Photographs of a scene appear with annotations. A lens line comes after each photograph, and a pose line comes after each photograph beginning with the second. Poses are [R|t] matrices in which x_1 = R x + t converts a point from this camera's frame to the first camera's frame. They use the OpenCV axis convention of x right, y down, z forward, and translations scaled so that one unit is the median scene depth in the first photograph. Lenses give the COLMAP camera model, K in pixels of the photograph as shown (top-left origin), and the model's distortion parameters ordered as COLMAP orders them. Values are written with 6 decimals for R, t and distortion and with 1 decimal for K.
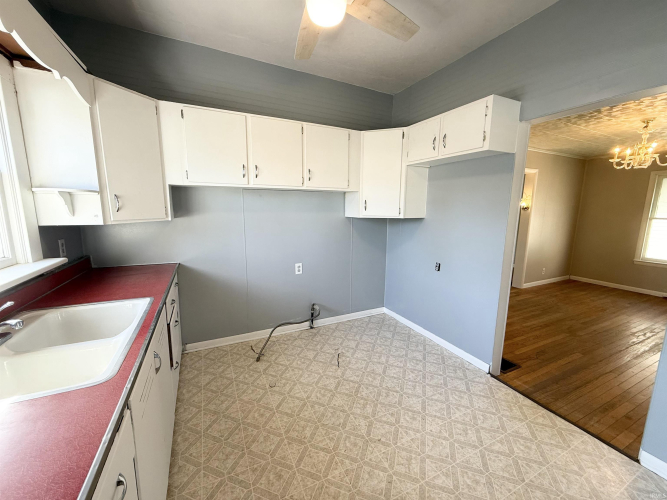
lens RADIAL K [[269.4, 0, 332.6], [0, 269.4, 249.1], [0, 0, 1]] dist [0.002057, -0.000468]
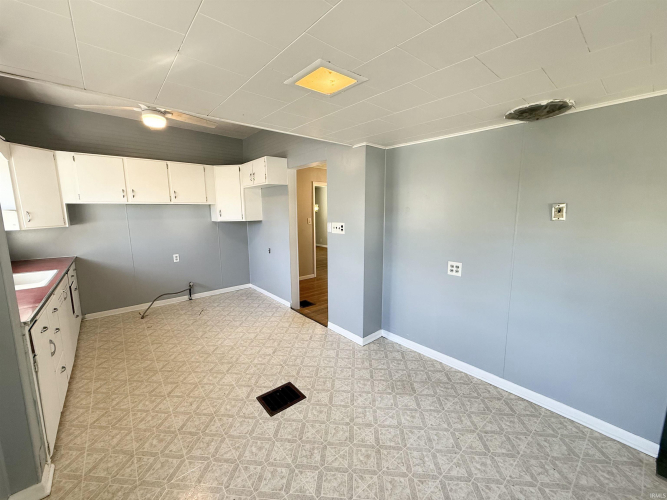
lens RADIAL K [[269.4, 0, 333.6], [0, 269.4, 249.3], [0, 0, 1]] dist [0.002057, -0.000468]
pose [[0.969617, -0.053358, 0.238736, 0.435636], [0.056977, 0.998341, -0.008275, 0.107513], [-0.237898, 0.021626, 0.971049, -0.751880]]
